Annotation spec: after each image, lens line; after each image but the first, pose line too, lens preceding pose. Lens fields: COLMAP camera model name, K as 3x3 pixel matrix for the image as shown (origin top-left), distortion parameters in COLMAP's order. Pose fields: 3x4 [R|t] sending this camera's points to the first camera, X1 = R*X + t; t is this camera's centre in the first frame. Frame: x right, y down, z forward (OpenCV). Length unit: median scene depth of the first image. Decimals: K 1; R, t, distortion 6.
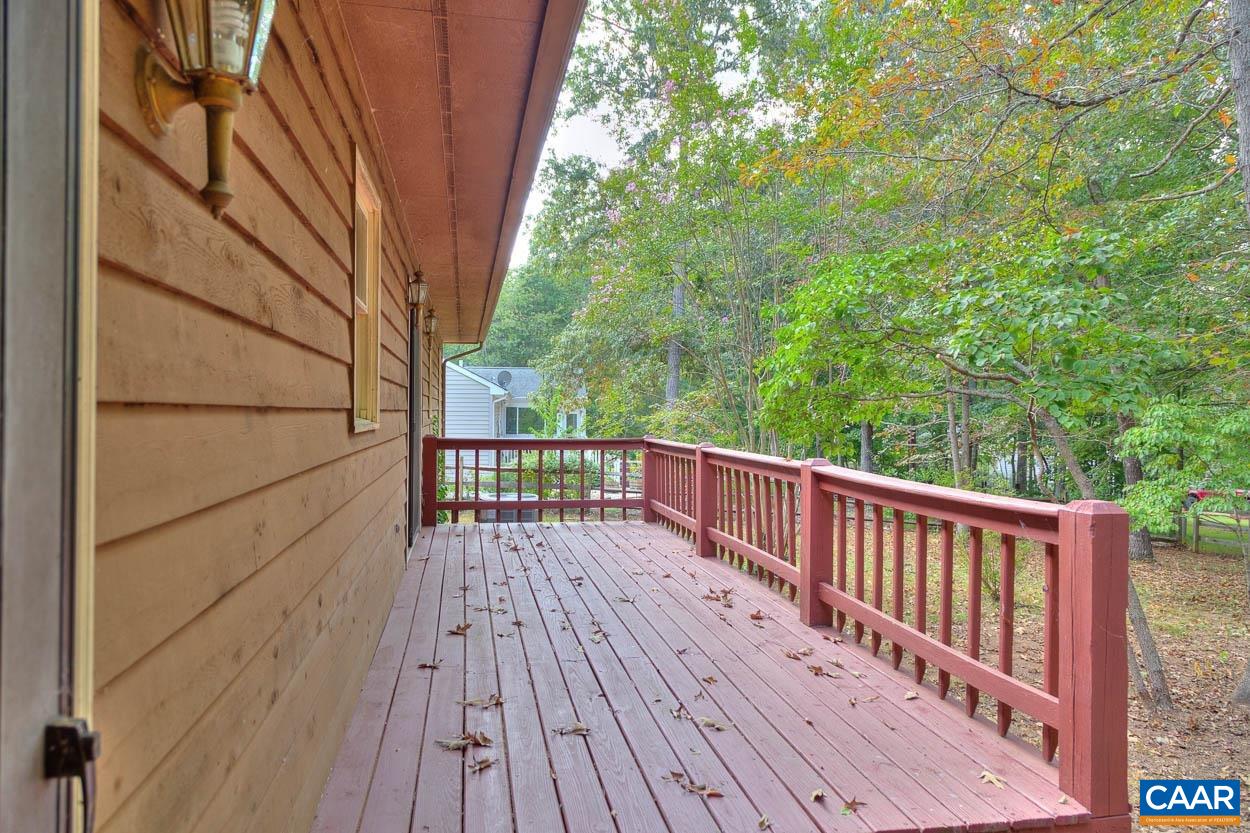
lens RADIAL K [[831.3, 0, 623.1], [0, 831.3, 411.6], [0, 0, 1]] dist [0.007255, -0.002990]
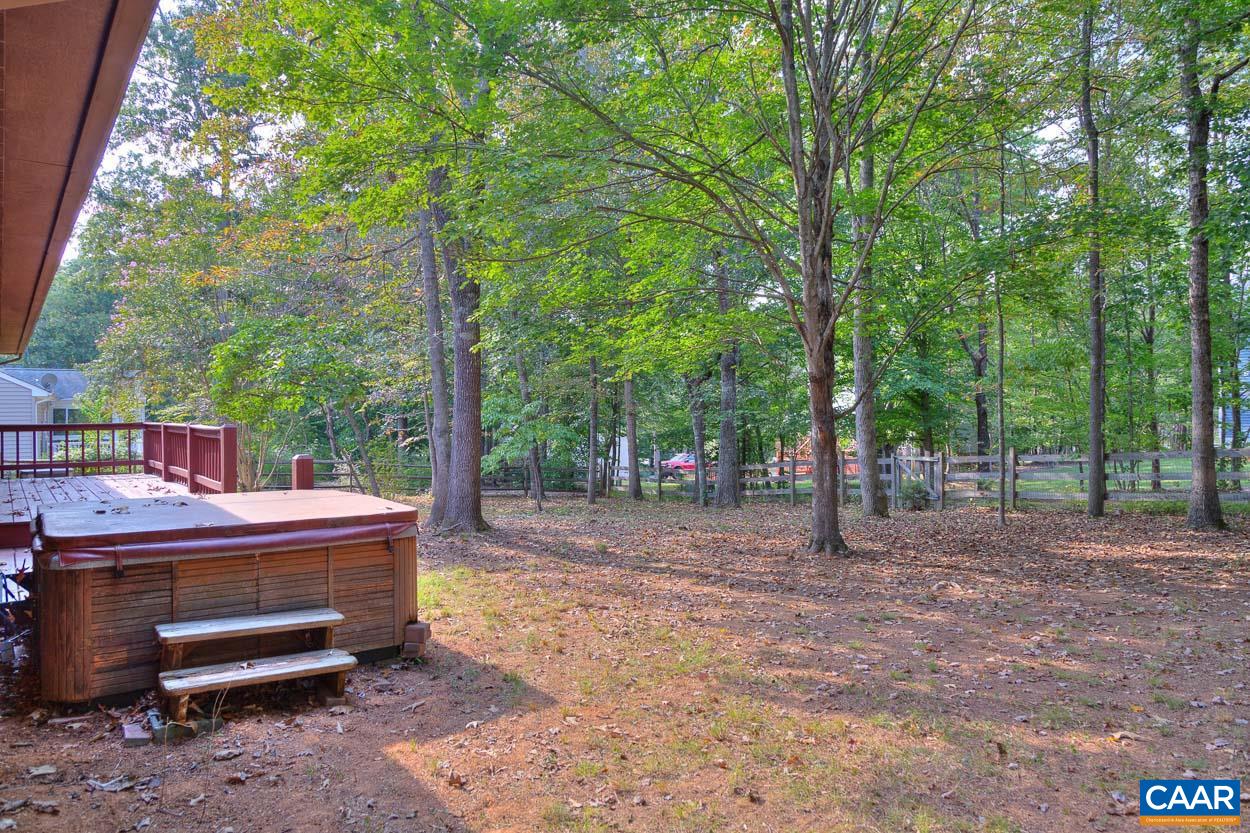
lens RADIAL K [[831.3, 0, 629.5], [0, 831.3, 415.5], [0, 0, 1]] dist [0.007255, -0.002990]
pose [[0.895346, -0.008783, 0.445284, 0.051298], [0.009517, 0.999955, 0.000586, 0.011682], [-0.445269, 0.003714, 0.895389, -0.299761]]
